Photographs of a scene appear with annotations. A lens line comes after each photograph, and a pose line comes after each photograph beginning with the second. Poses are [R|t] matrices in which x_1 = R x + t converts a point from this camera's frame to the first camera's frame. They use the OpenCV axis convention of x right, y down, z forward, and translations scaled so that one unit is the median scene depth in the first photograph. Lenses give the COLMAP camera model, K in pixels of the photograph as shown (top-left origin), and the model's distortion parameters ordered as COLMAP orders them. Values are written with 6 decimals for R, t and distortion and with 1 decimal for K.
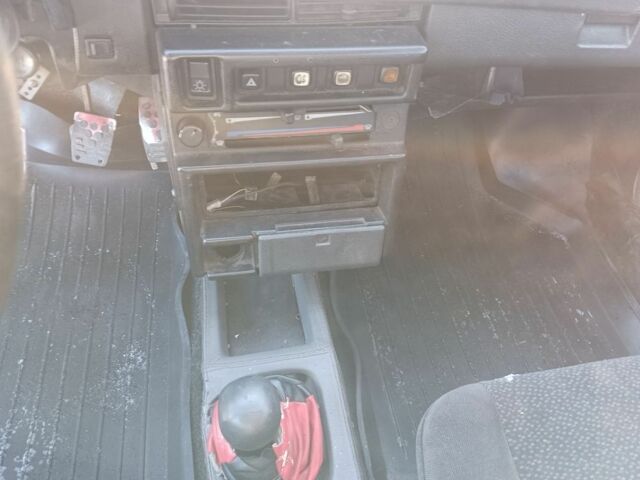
lens RADIAL K [[517.8, 0, 320.0], [0, 517.8, 240.0], [0, 0, 1]] dist [-0.003051, -0.002803]
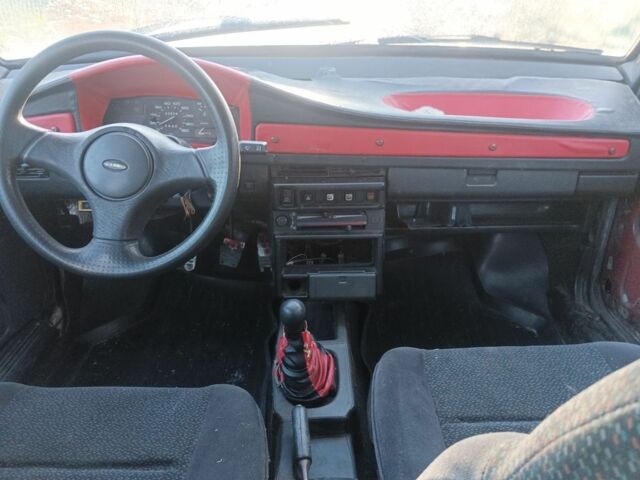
lens RADIAL K [[517.8, 0, 320.0], [0, 517.8, 240.0], [0, 0, 1]] dist [-0.003051, -0.002803]
pose [[0.981334, -0.006078, -0.192214, 0.295779], [-0.070744, 0.918005, -0.390209, 0.628235], [0.178825, 0.396523, 0.900439, -0.824014]]
